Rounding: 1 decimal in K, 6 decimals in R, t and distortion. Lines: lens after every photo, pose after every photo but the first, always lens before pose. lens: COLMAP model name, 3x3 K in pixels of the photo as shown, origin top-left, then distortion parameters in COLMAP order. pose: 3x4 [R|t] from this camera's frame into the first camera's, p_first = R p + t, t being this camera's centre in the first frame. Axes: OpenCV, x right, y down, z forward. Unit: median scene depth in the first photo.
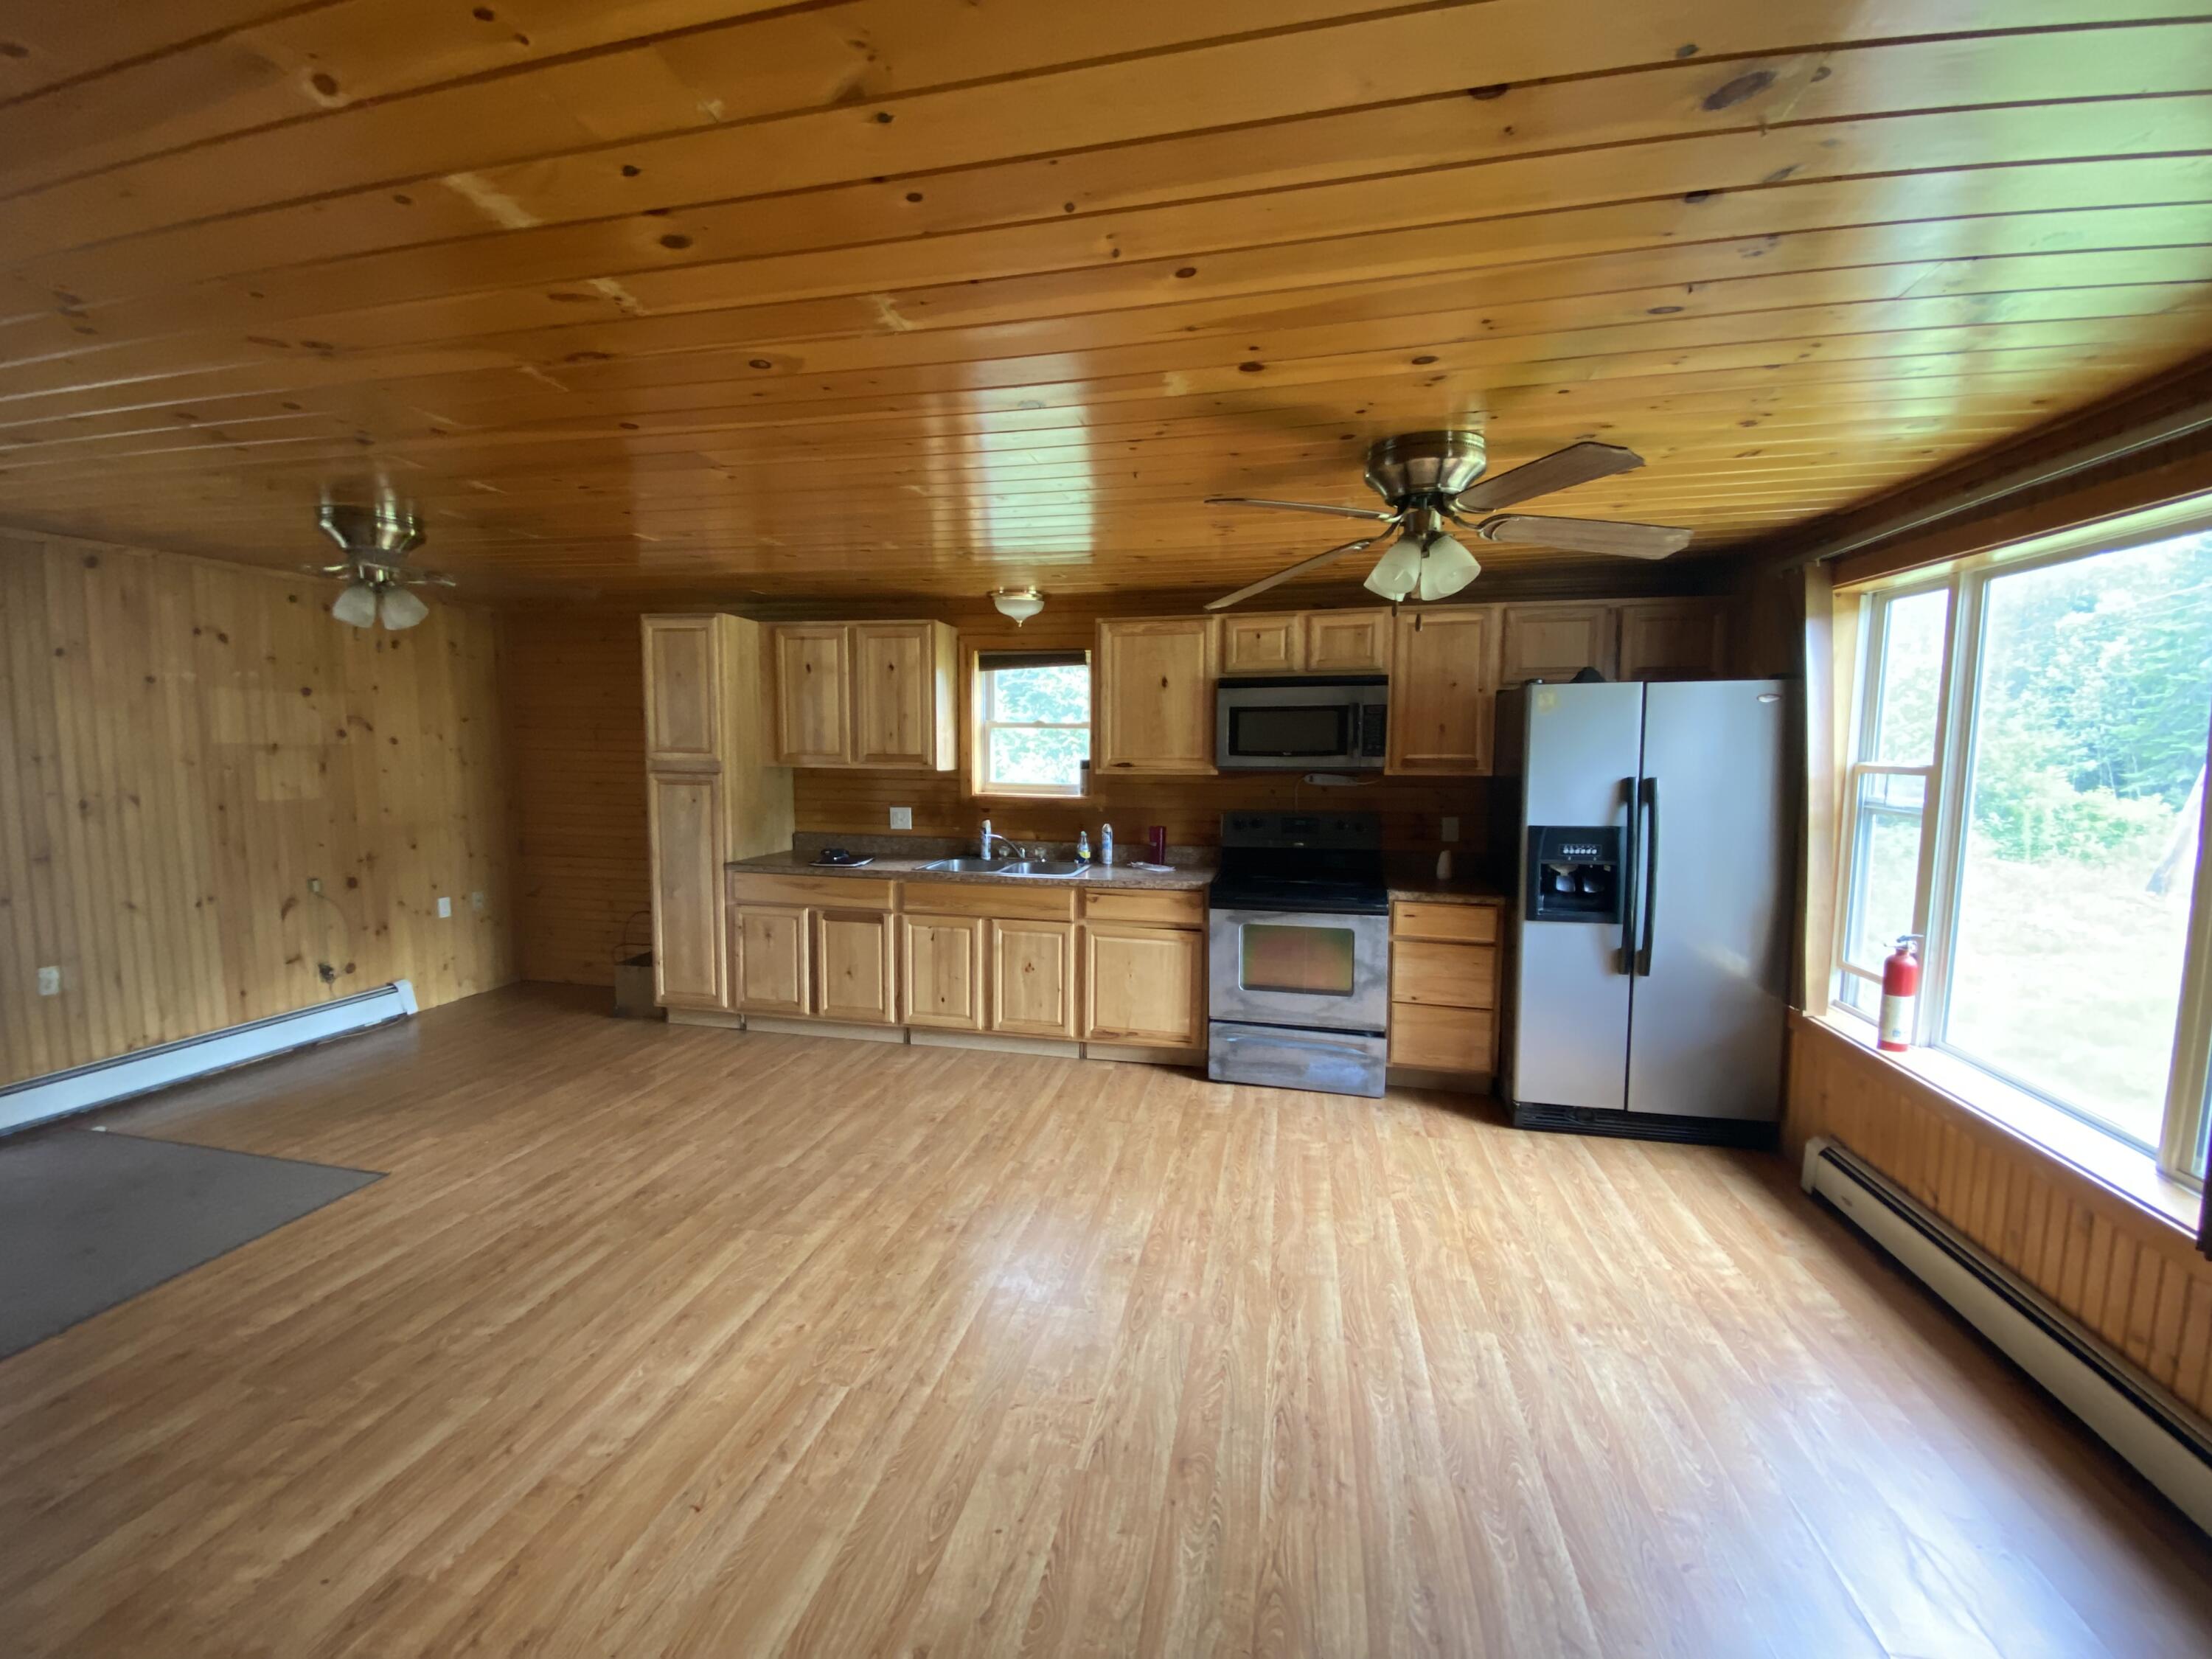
lens RADIAL K [[909.2, 0, 1105.3], [0, 909.2, 834.8], [0, 0, 1]] dist [0.016075, -0.018023]
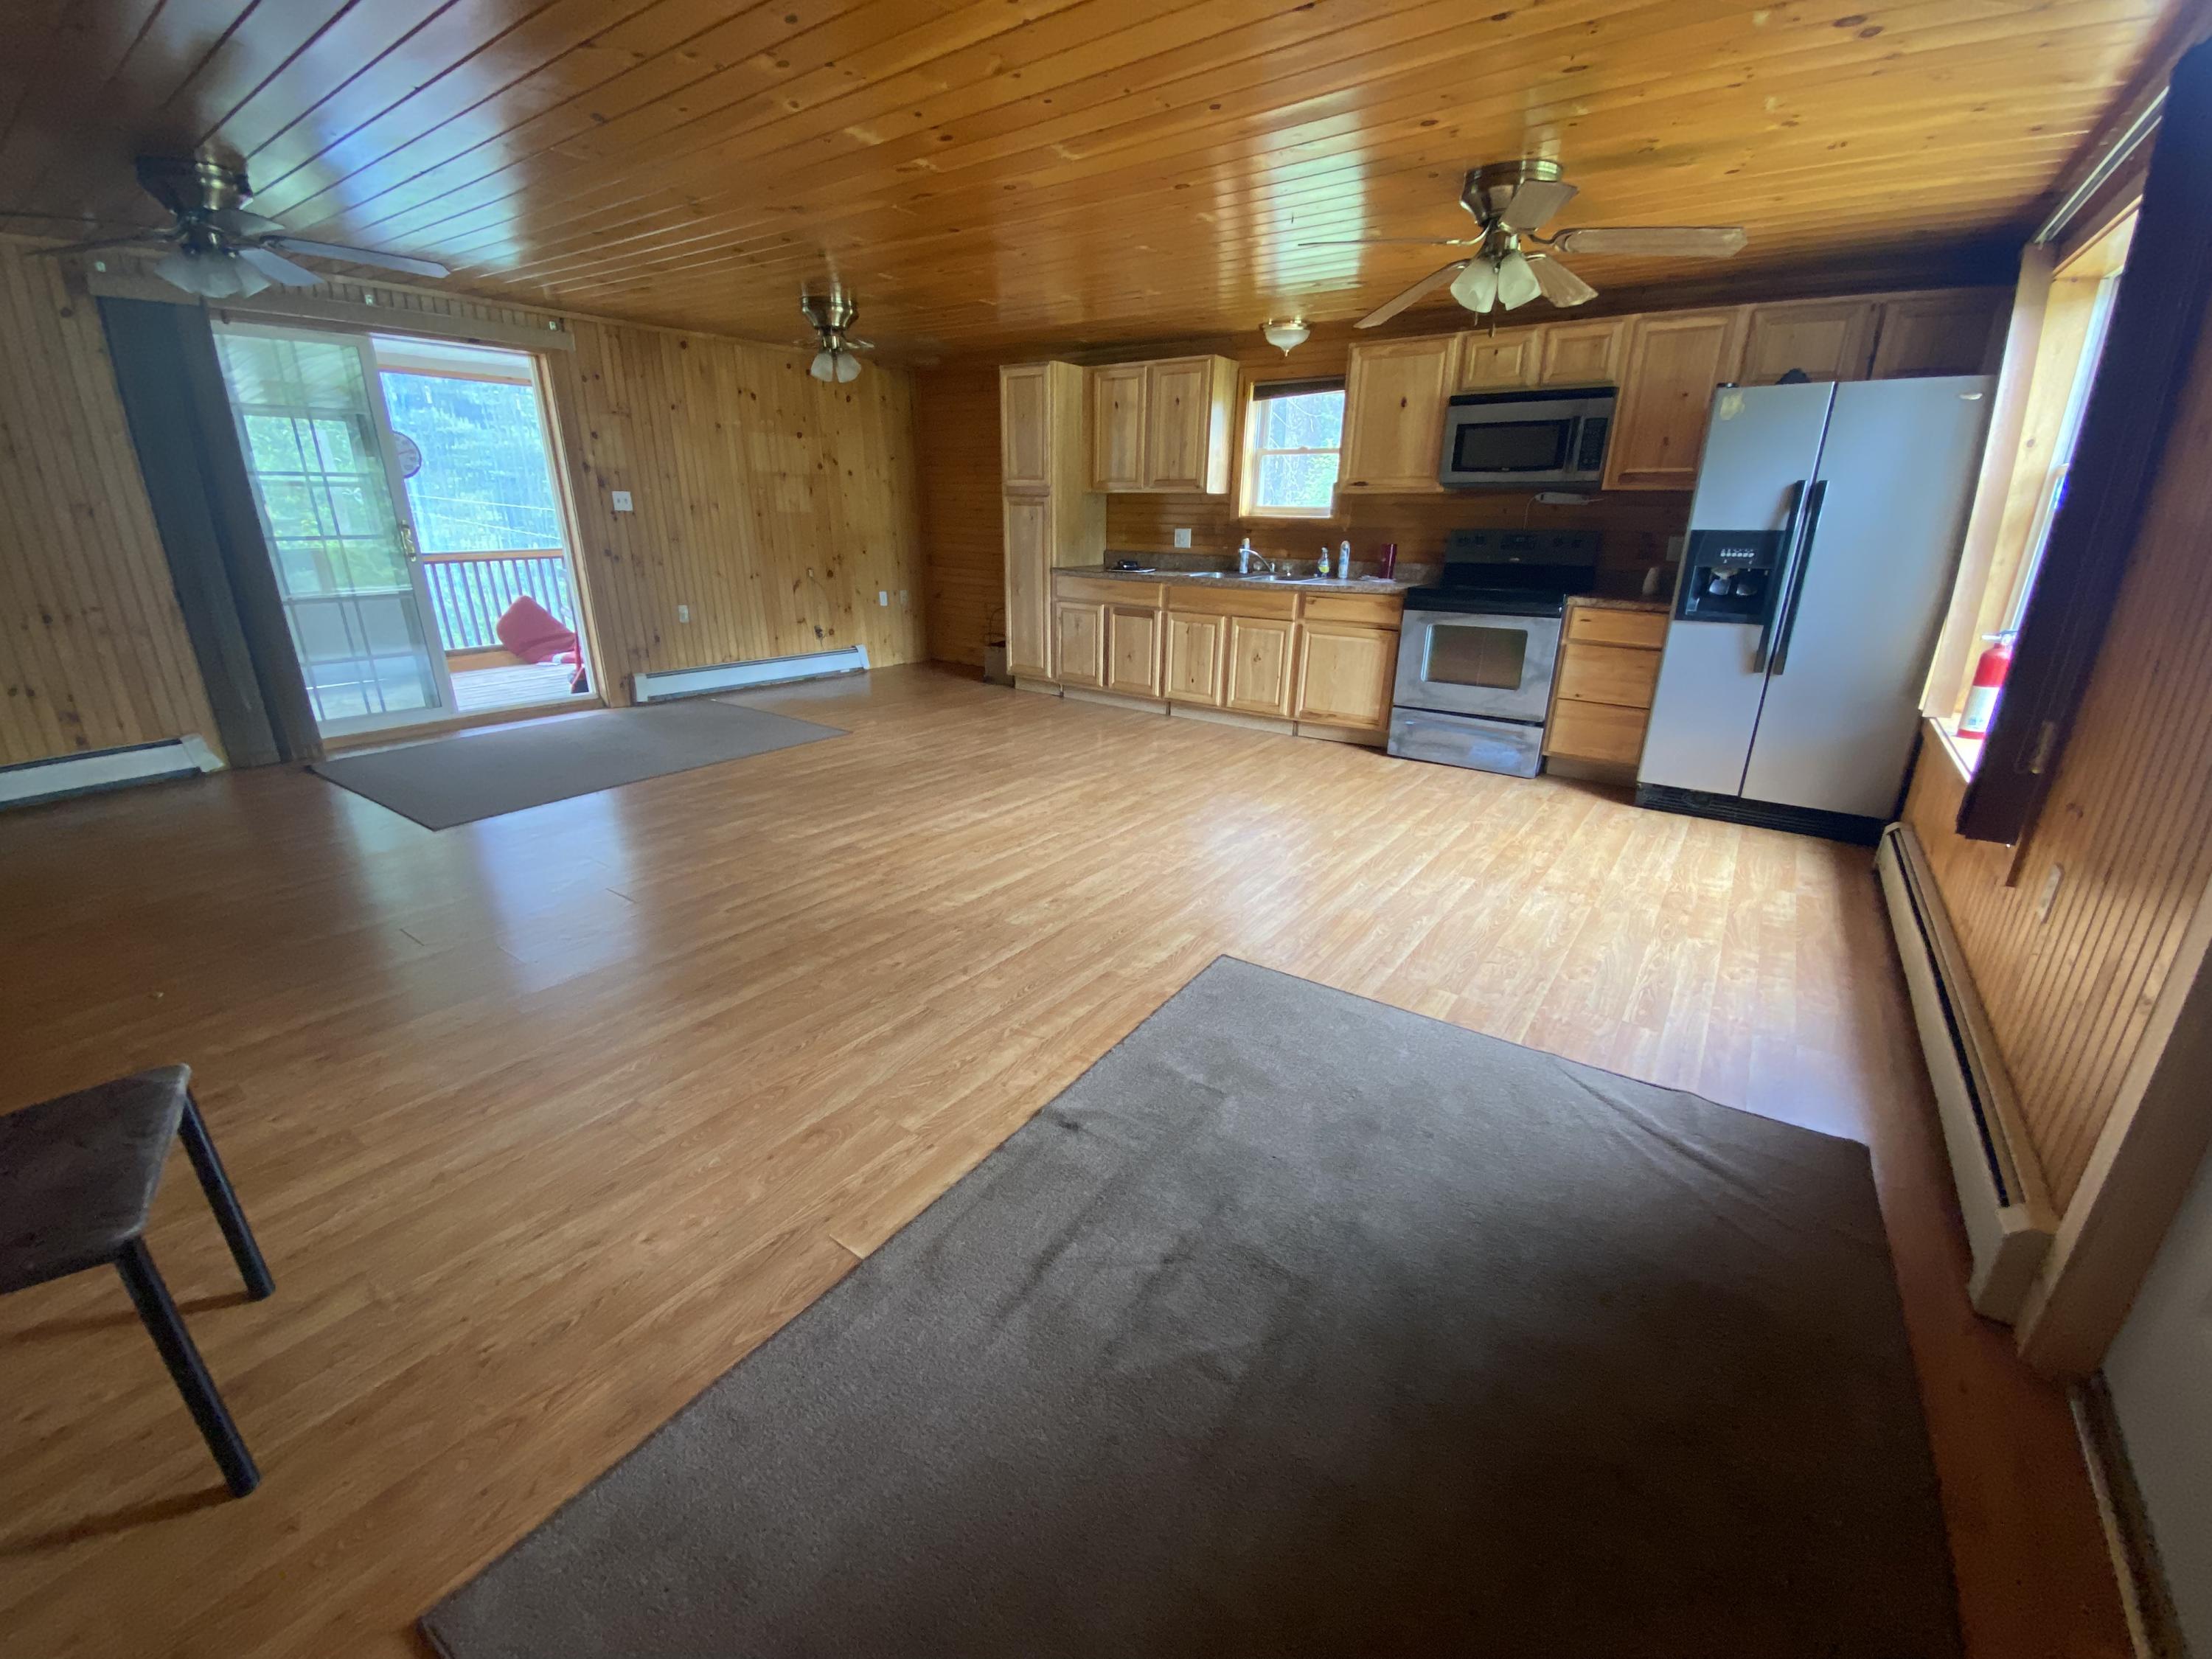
lens RADIAL K [[909.2, 0, 1099.6], [0, 909.2, 855.2], [0, 0, 1]] dist [0.016075, -0.018023]
pose [[0.913854, 0.144645, -0.379406, 0.269048], [-0.040676, 0.962310, 0.268897, 0.093477], [0.404000, -0.230300, 0.885294, -0.318744]]
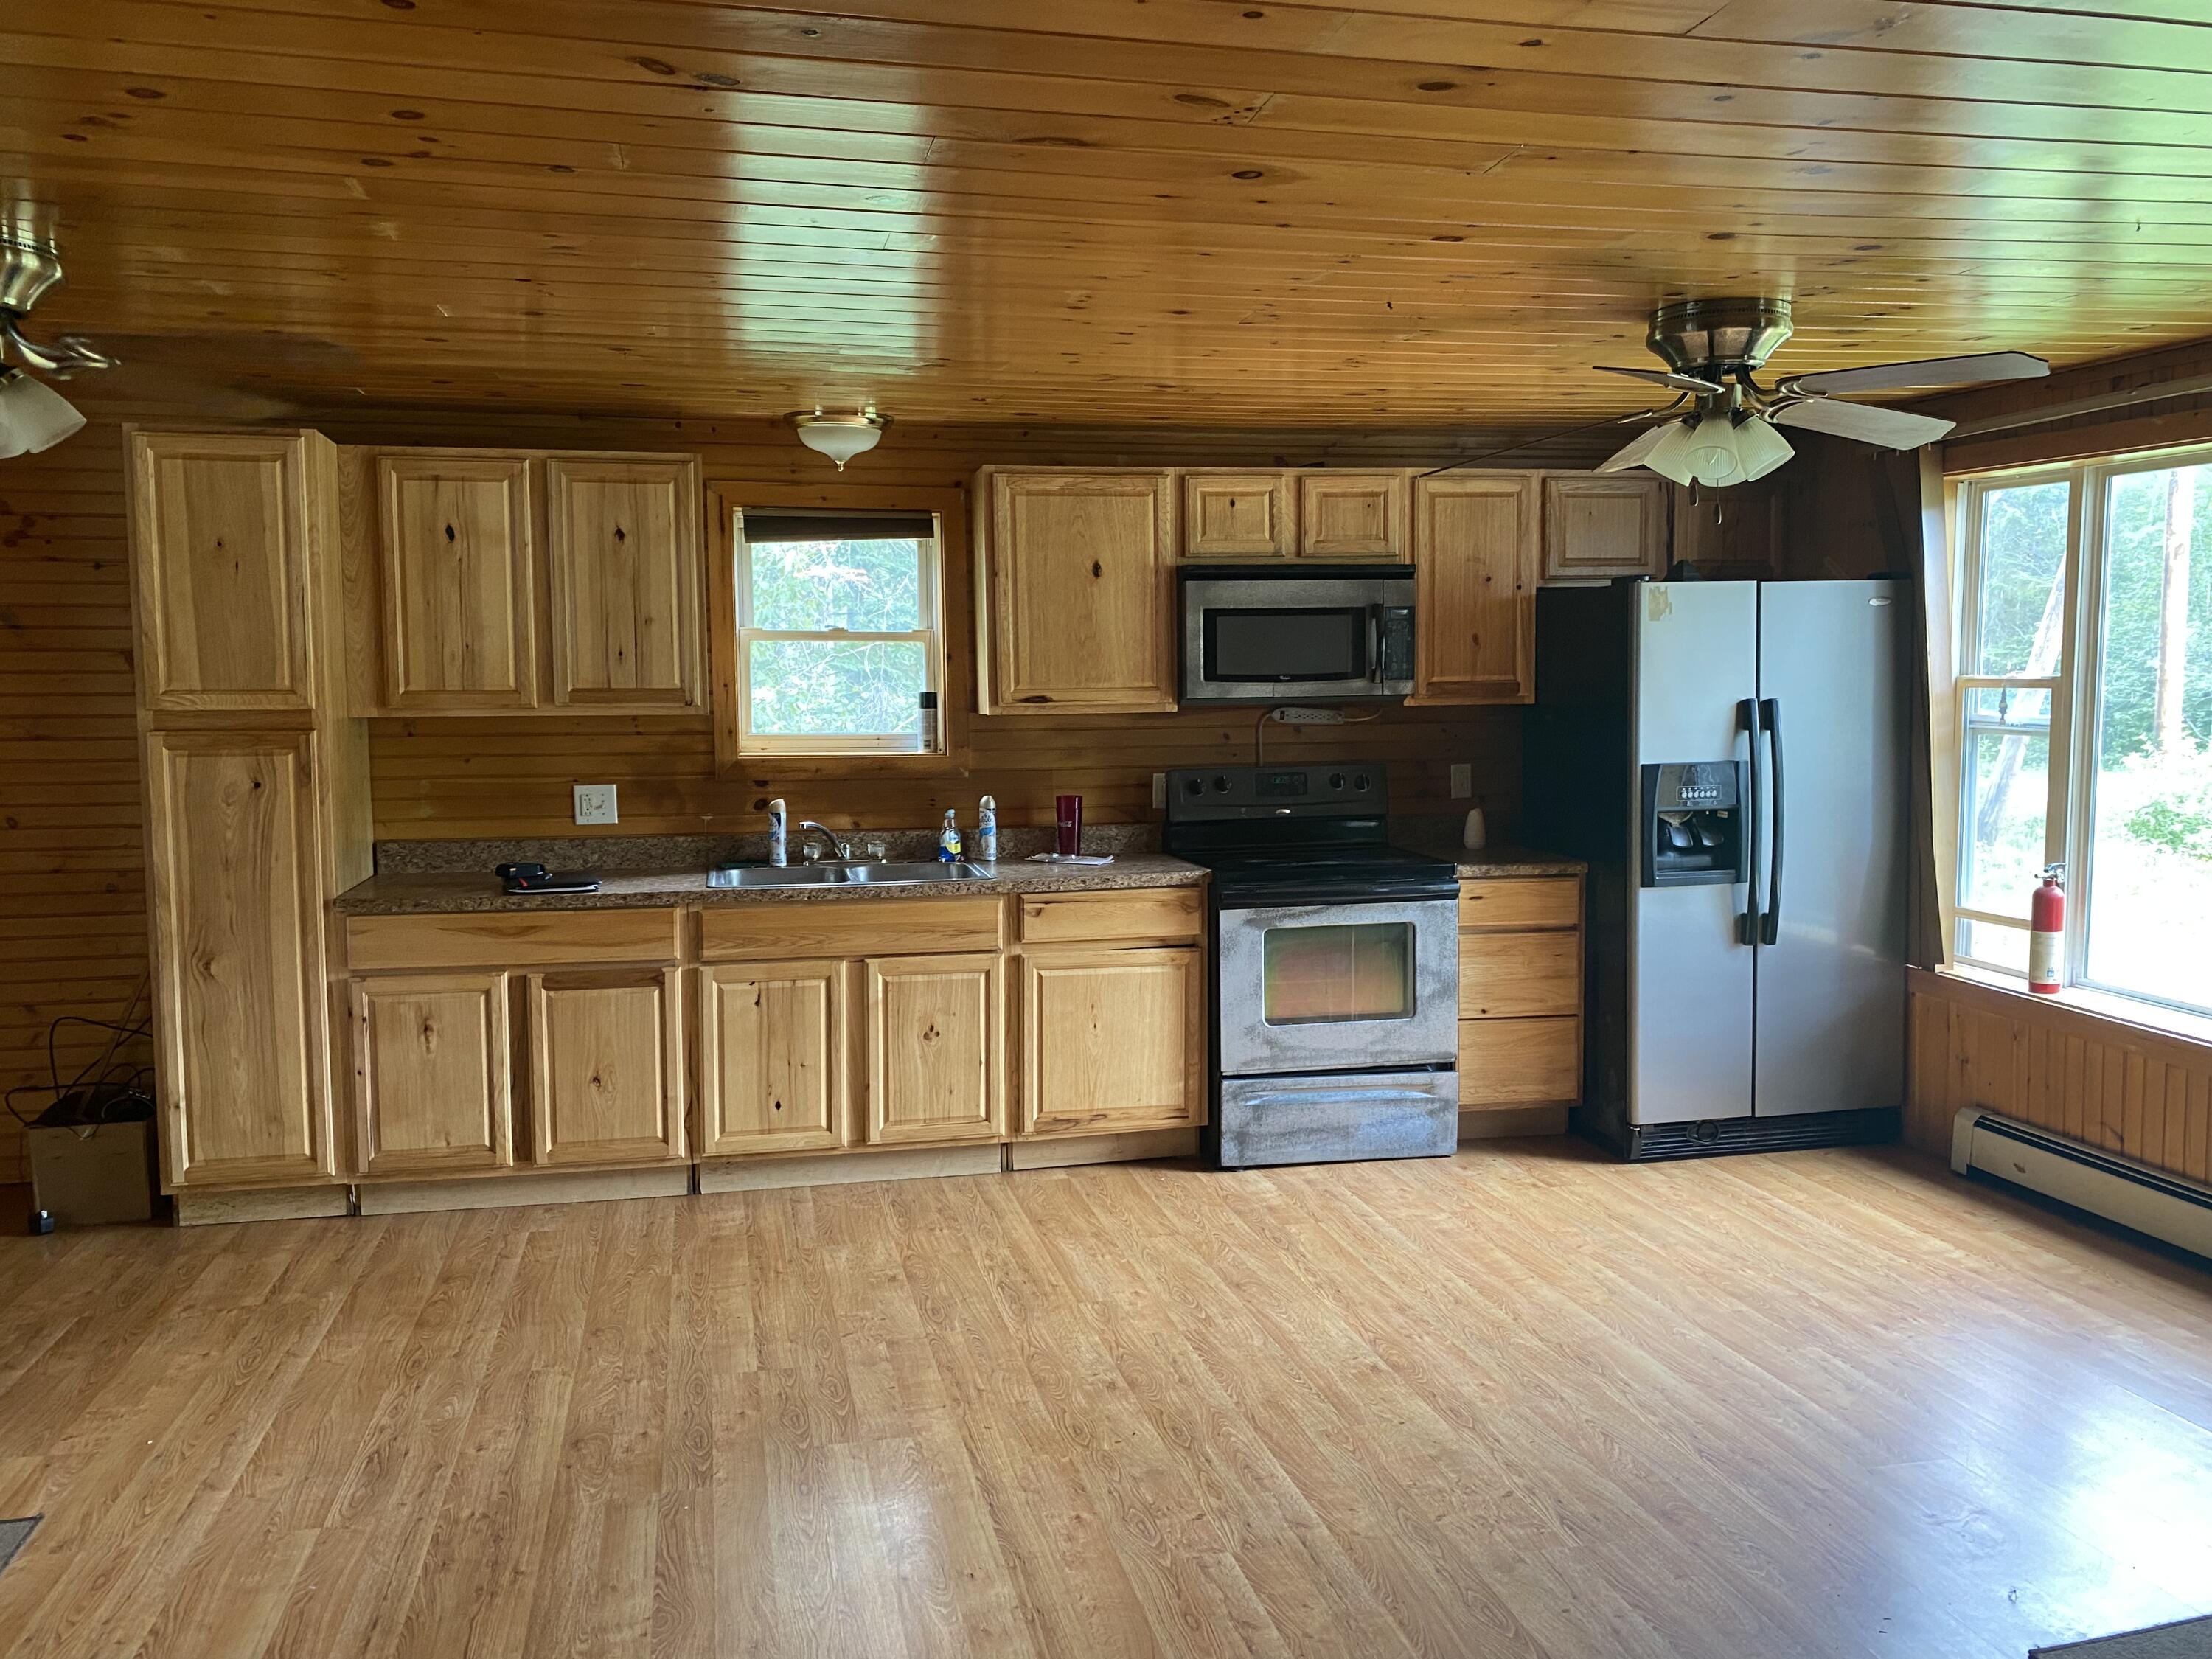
lens RADIAL K [[1706.5, 0, 1131.3], [0, 1706.5, 827.5], [0, 0, 1]] dist [0.013637, 0.002900]
pose [[0.903619, -0.052189, 0.425147, -0.511727], [0.054748, 0.998481, 0.006206, 0.010071], [-0.424825, 0.017668, 0.905103, -0.118689]]
